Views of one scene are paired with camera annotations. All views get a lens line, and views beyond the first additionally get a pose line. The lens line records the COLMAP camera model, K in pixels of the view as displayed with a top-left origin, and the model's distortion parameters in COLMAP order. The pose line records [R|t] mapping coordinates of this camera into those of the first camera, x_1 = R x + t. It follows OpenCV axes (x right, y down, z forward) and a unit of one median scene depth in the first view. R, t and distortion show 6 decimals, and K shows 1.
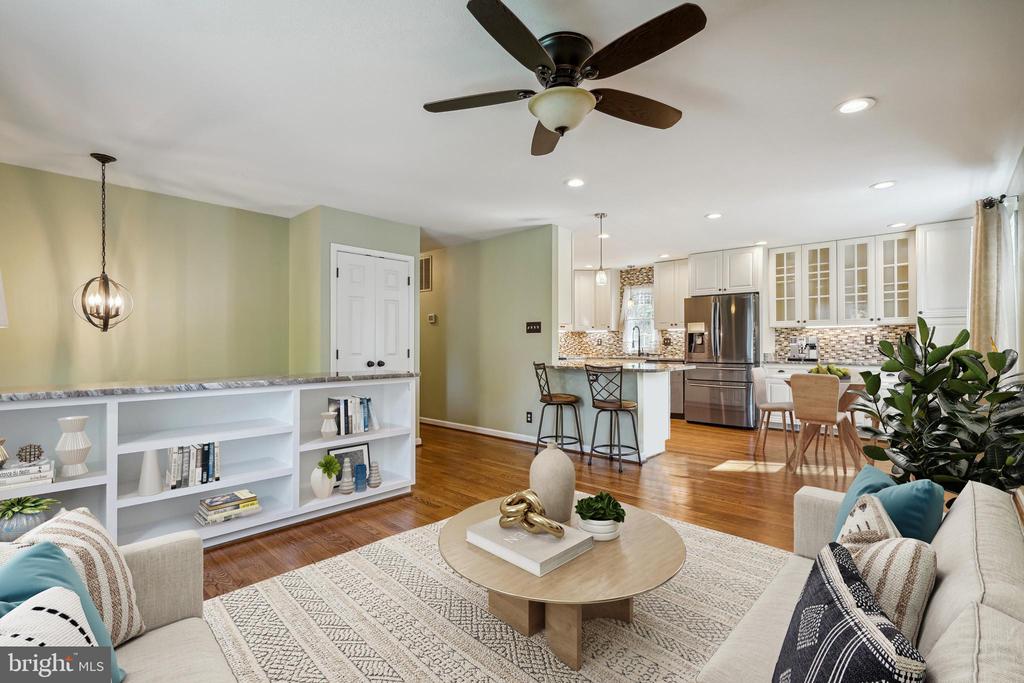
lens RADIAL K [[474.7, 0, 512.0], [0, 474.7, 341.5], [0, 0, 1]] dist [-0.002127, -0.000461]
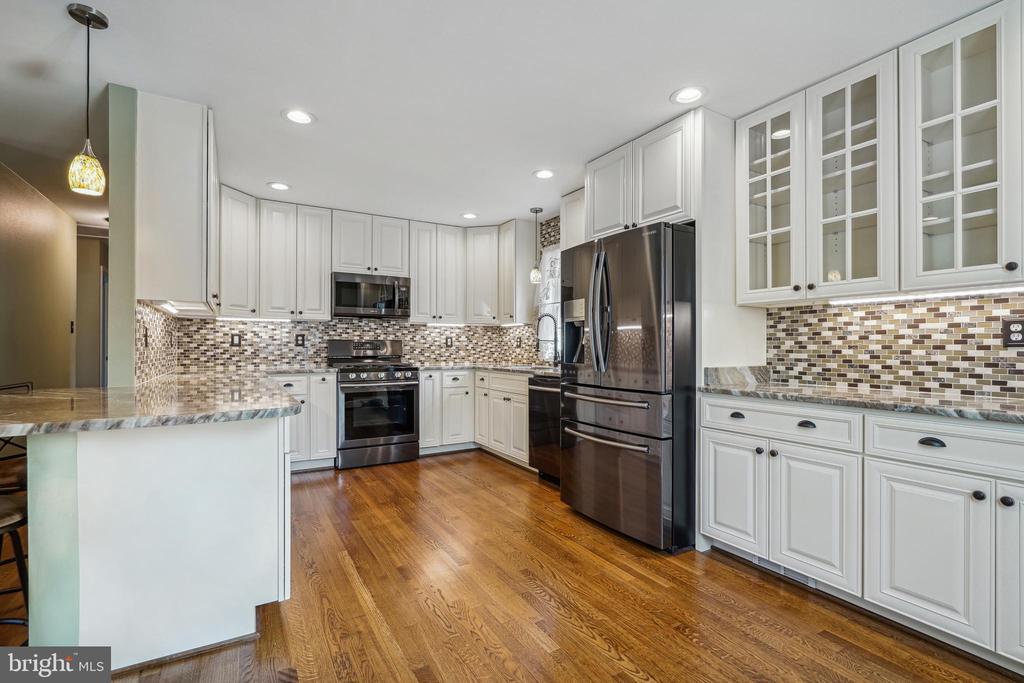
lens RADIAL K [[474.7, 0, 512.0], [0, 474.7, 341.5], [0, 0, 1]] dist [-0.002127, -0.000461]
pose [[0.958737, -0.001476, -0.284292, 0.481538], [0.000845, 0.999997, -0.002343, 0.002556], [0.284294, 0.002007, 0.958735, 0.551694]]
